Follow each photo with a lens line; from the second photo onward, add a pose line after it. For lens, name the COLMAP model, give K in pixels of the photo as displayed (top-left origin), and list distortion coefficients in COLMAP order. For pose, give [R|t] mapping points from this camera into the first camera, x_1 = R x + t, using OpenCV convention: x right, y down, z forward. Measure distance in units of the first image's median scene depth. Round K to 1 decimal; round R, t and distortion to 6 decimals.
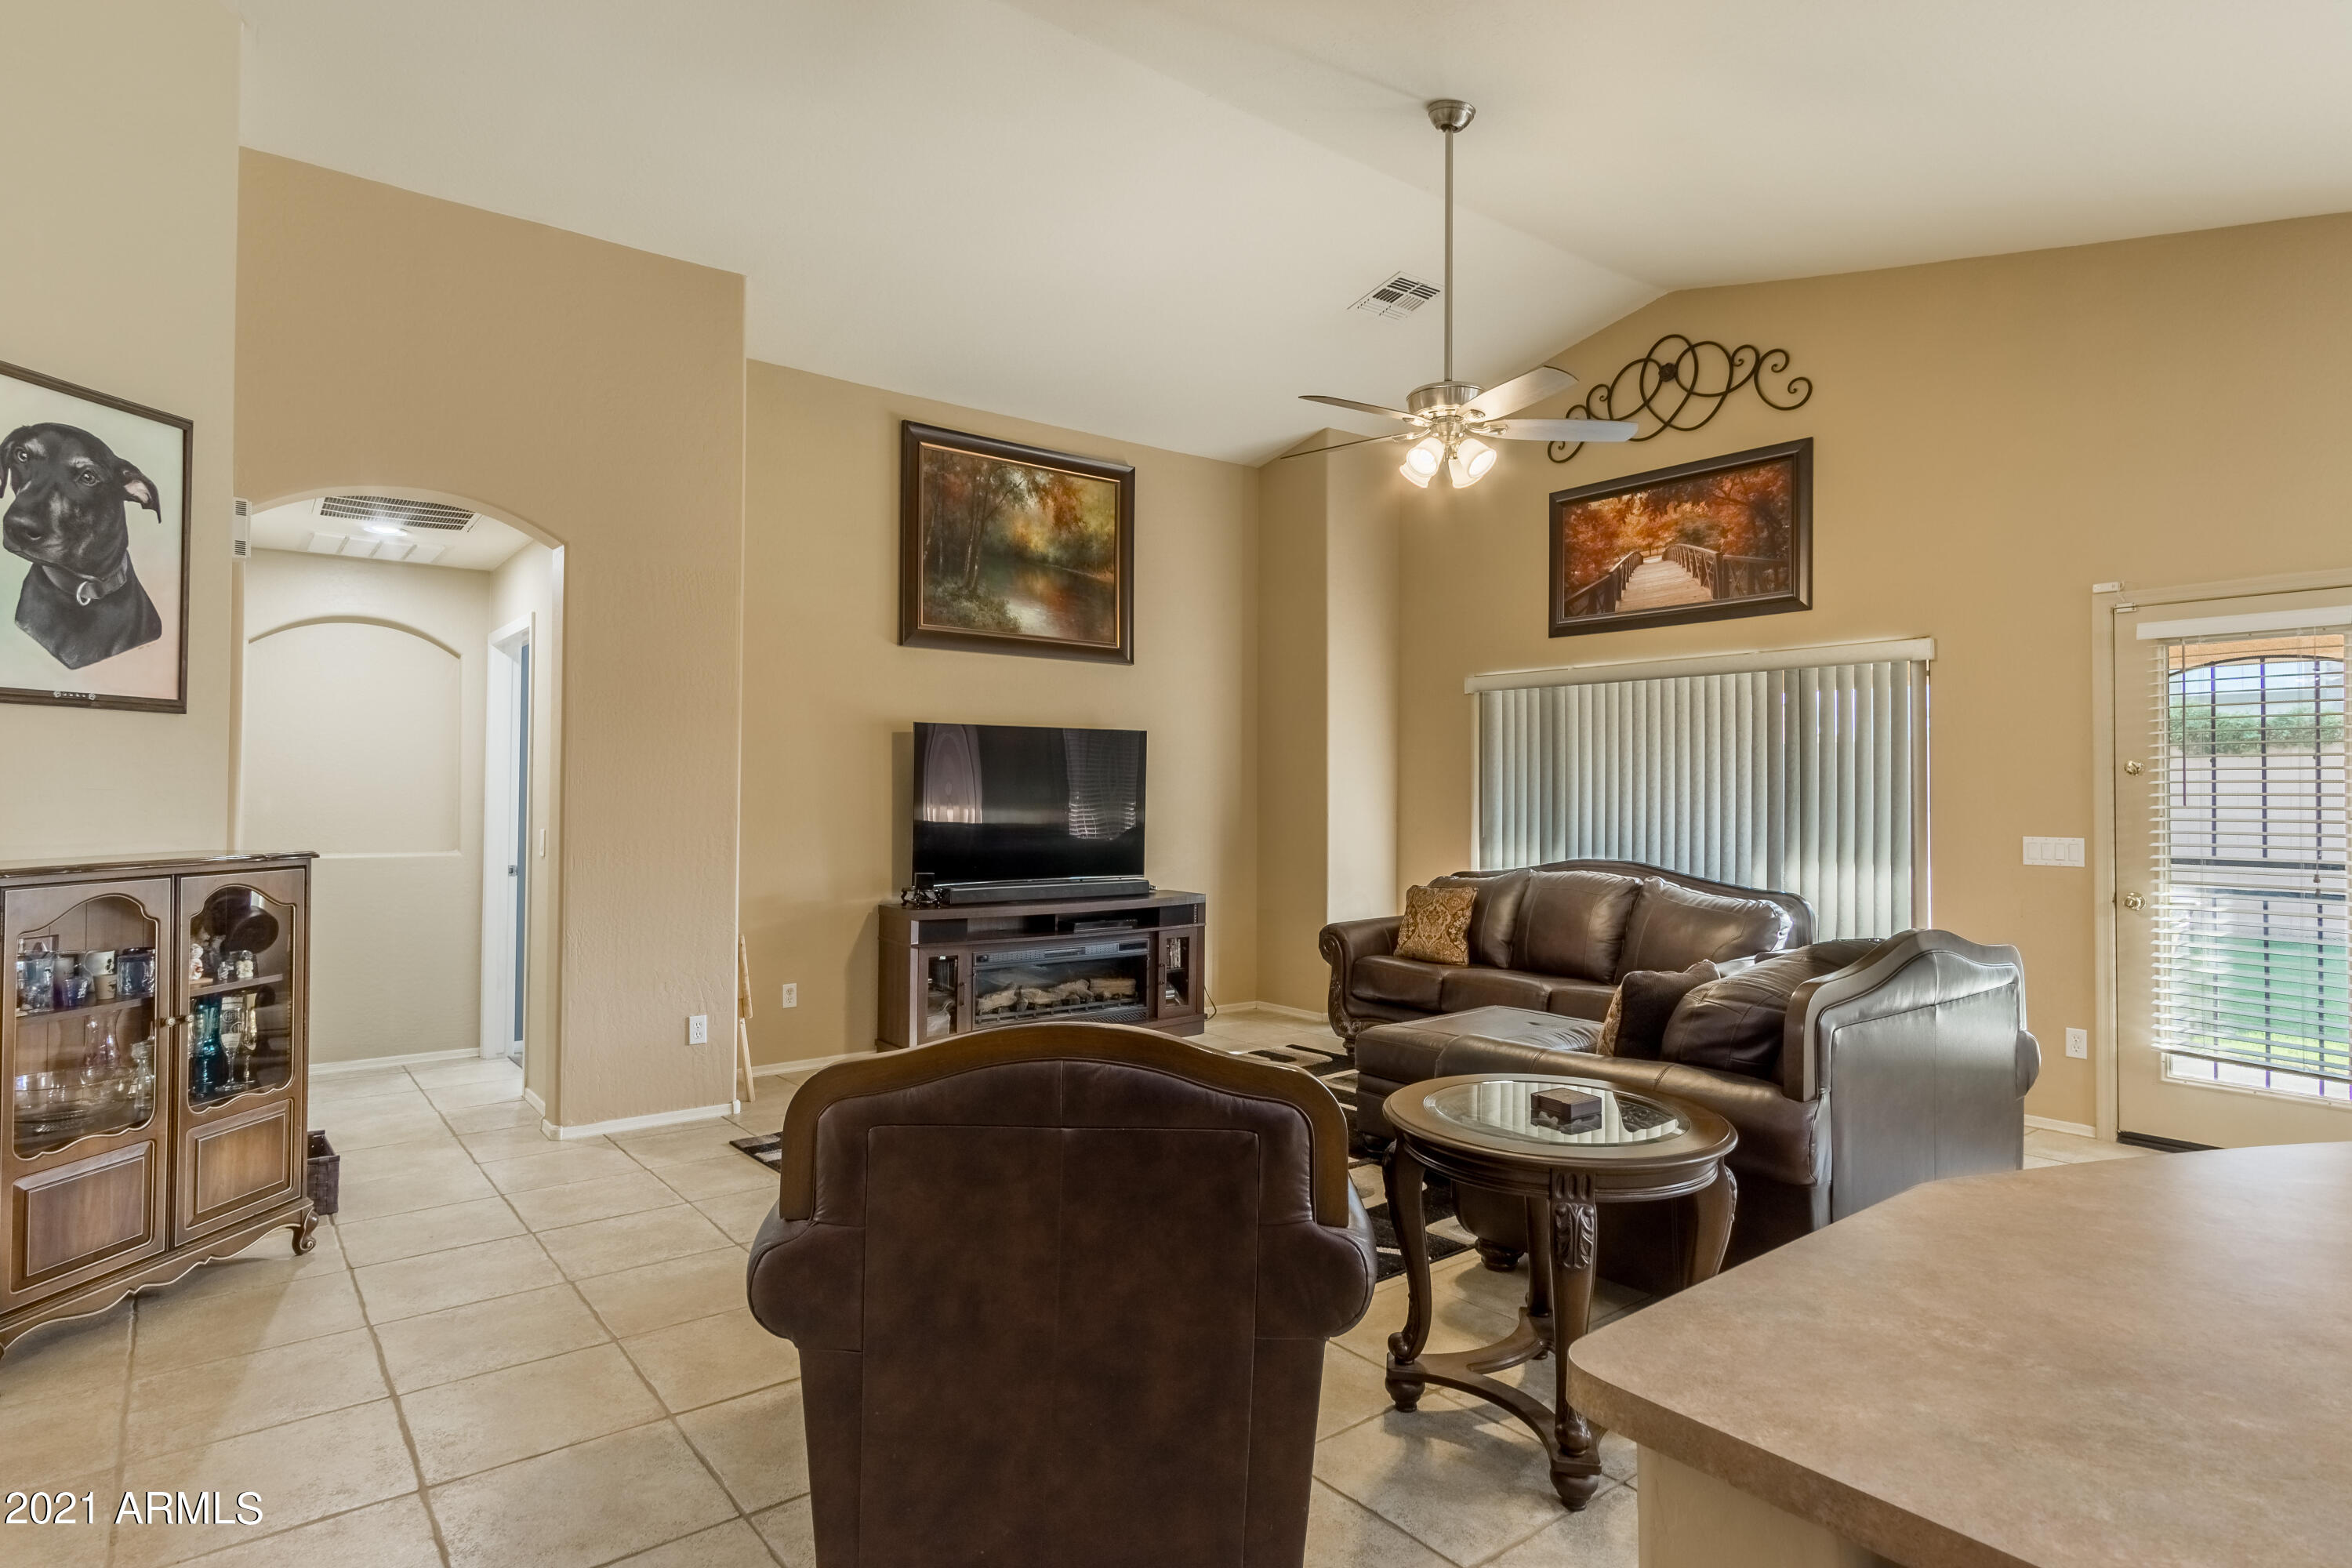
lens RADIAL K [[1250.7, 0, 1182.4], [0, 1250.7, 778.4], [0, 0, 1]] dist [0.009191, 0.003332]
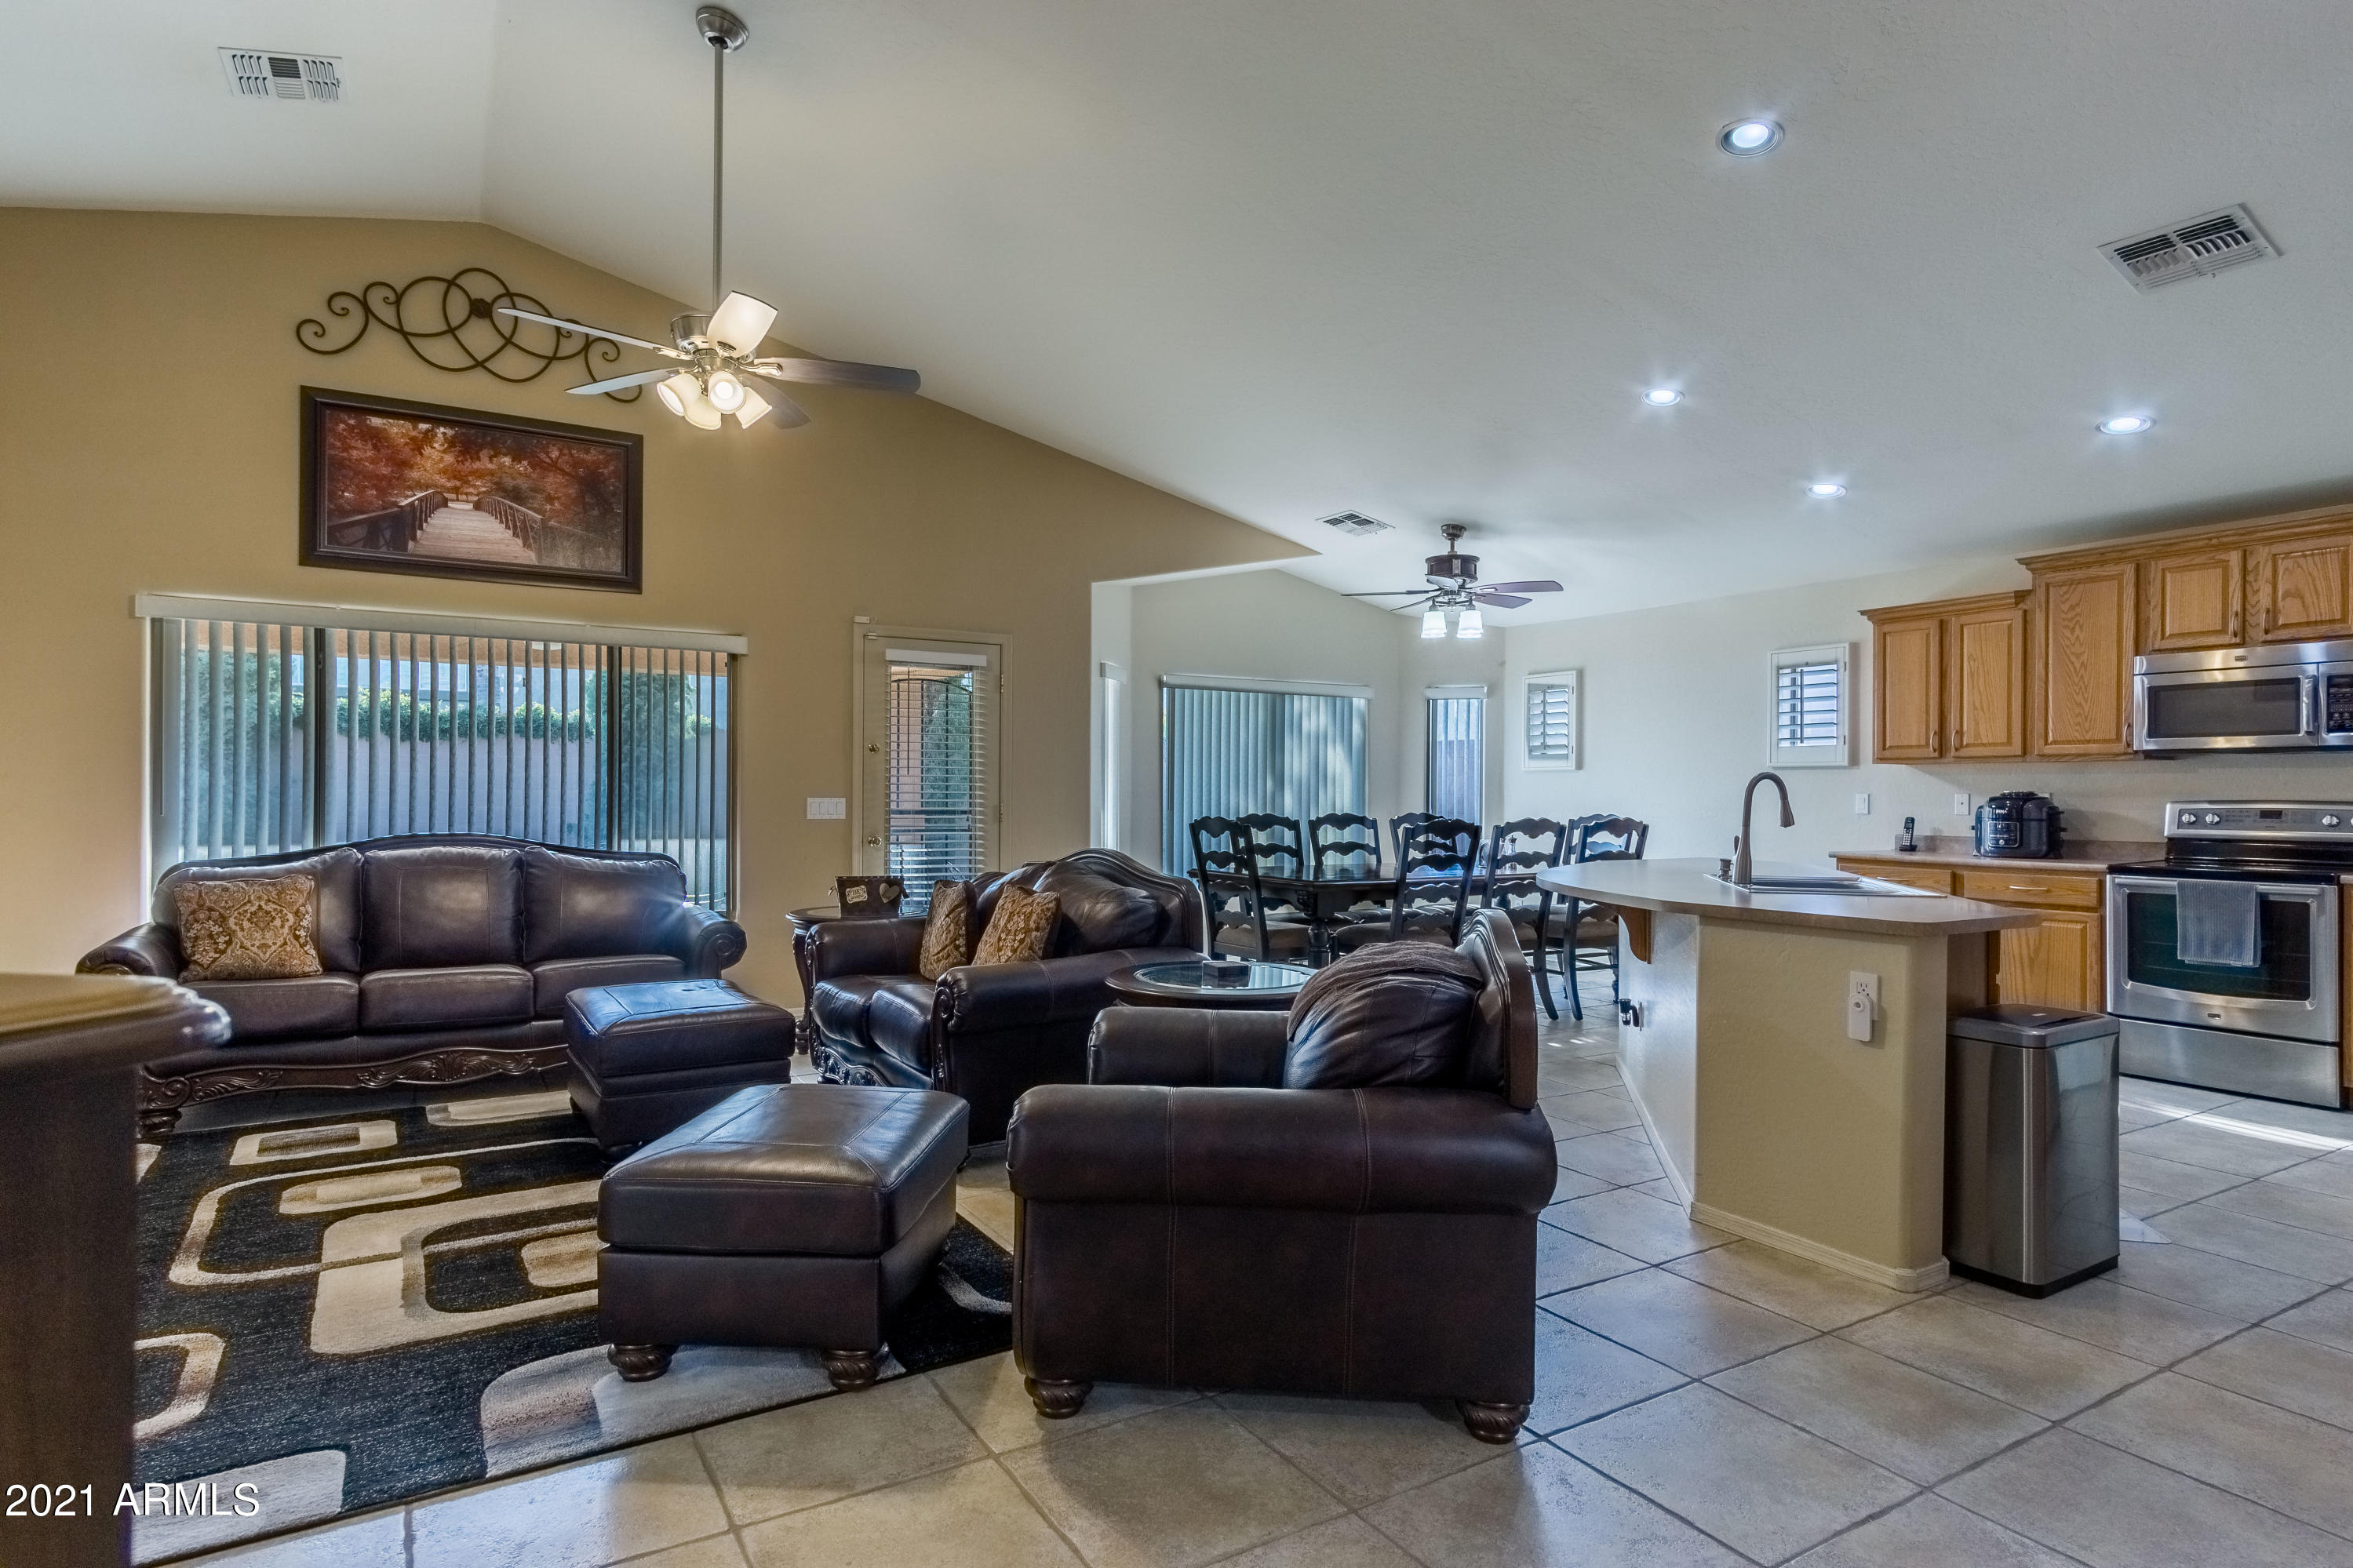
lens RADIAL K [[1251.0, 0, 1175.2], [0, 1251.0, 792.8], [0, 0, 1]] dist [0.009191, 0.003332]
pose [[0.131693, -0.003085, 0.991286, -0.473028], [-0.016558, 0.999849, 0.005312, 0.022347], [-0.991152, -0.017113, 0.131622, 0.361781]]
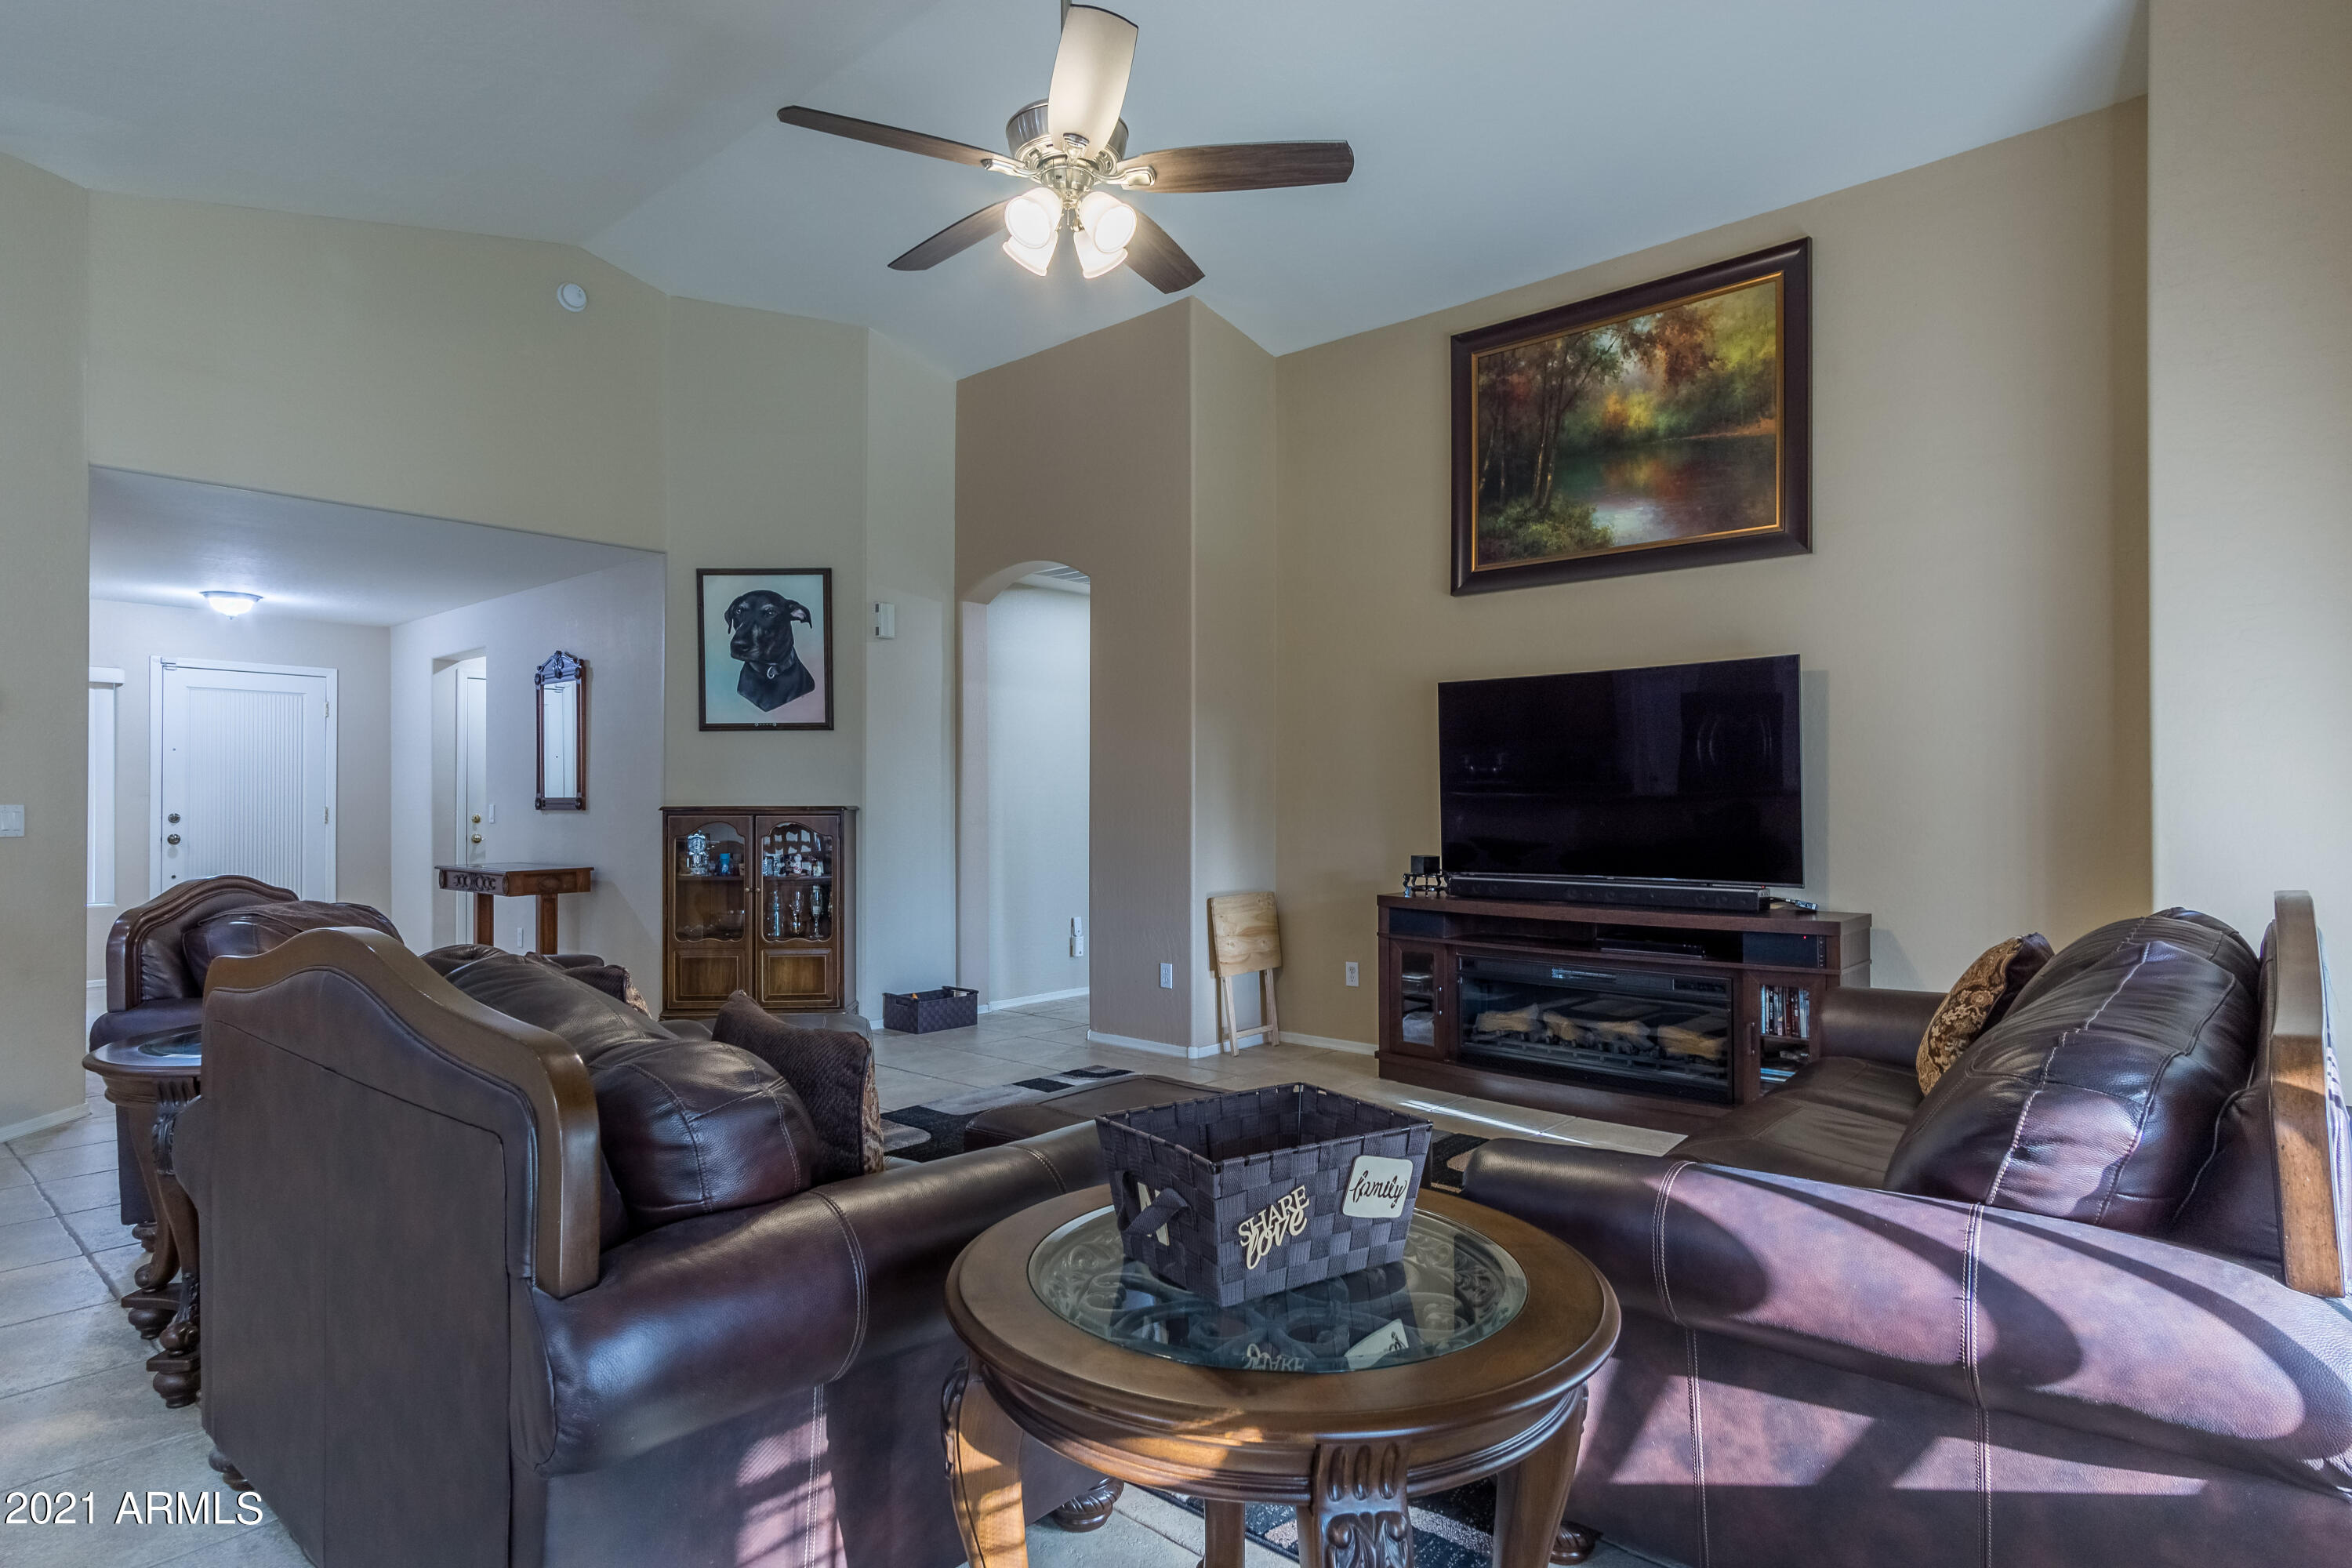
lens RADIAL K [[1250.7, 0, 1088.1], [0, 1250.7, 799.0], [0, 0, 1]] dist [0.009191, 0.003332]
pose [[0.161466, -0.007283, -0.986851, 0.597991], [0.014825, 0.999878, -0.004954, 0.035940], [0.986767, -0.013831, 0.161554, 0.610344]]
